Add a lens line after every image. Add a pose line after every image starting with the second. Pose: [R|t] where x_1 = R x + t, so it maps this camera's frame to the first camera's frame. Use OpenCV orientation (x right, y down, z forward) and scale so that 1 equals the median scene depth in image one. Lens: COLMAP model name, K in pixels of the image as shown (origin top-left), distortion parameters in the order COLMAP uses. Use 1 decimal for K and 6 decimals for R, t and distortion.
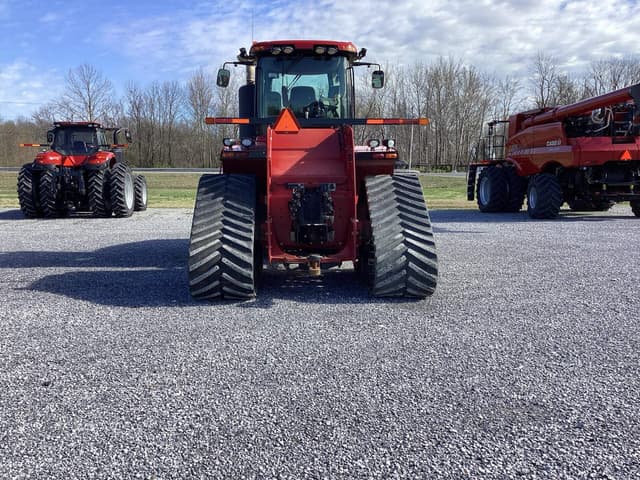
lens RADIAL K [[679.4, 0, 255.5], [0, 679.4, 239.5], [0, 0, 1]] dist [0.014815, -0.026441]
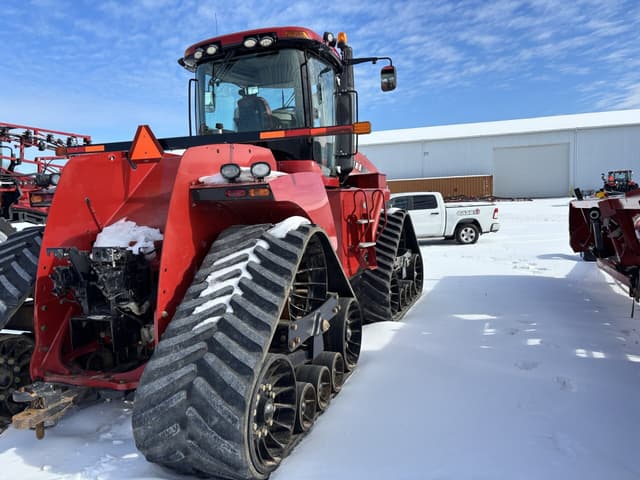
lens RADIAL K [[508.7, 0, 307.1], [0, 508.7, 243.3], [0, 0, 1]] dist [0.068767, -0.088656]
pose [[0.904919, 0.008678, -0.425496, 0.335850], [-0.013227, 0.999883, -0.007737, -0.060144], [0.425379, 0.012629, 0.904927, 0.488631]]
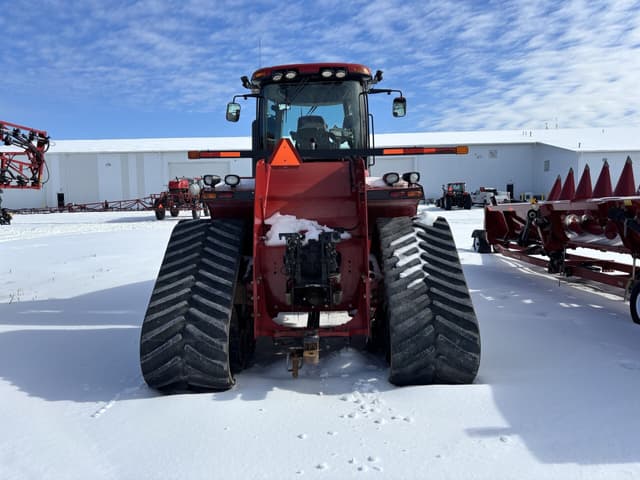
lens RADIAL K [[555.1, 0, 276.2], [0, 555.1, 238.7], [0, 0, 1]] dist [0.014891, 0.003656]
pose [[0.995830, -0.008943, -0.090790, 0.083154], [0.005787, 0.999372, -0.034960, -0.036750], [0.091046, 0.034289, 0.995256, 0.258450]]
